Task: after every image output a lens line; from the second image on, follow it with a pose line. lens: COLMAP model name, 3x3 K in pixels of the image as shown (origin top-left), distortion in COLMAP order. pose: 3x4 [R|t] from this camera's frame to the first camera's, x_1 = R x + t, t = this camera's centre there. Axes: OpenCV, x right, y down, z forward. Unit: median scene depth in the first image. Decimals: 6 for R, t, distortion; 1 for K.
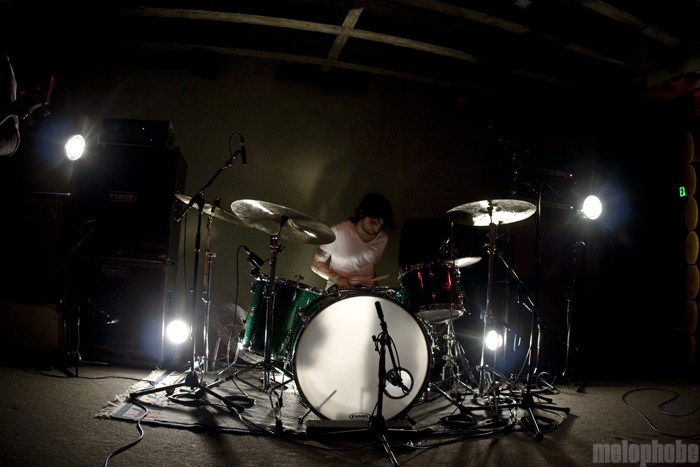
lens RADIAL K [[477.2, 0, 350.9], [0, 477.2, 243.9], [0, 0, 1]] dist [-0.297244, 0.077872]
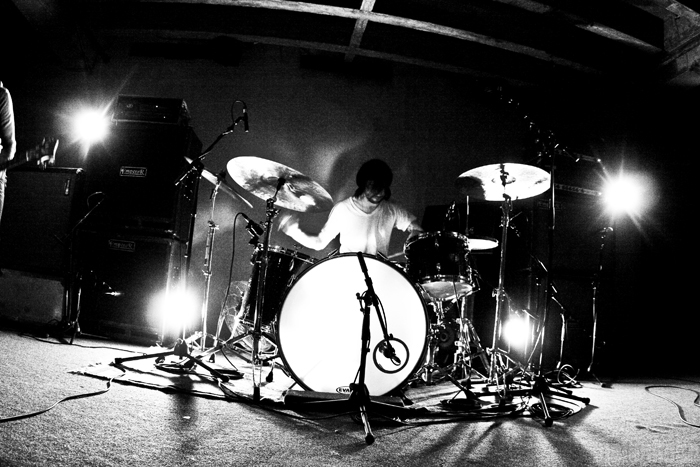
lens RADIAL K [[477.2, 0, 350.9], [0, 477.2, 243.9], [0, 0, 1]] dist [-0.297244, 0.077872]
pose [[0.995276, 0.018457, -0.095316, 0.091219], [-0.021939, 0.999125, -0.035616, 0.100352], [0.094575, 0.037539, 0.994810, 0.063044]]
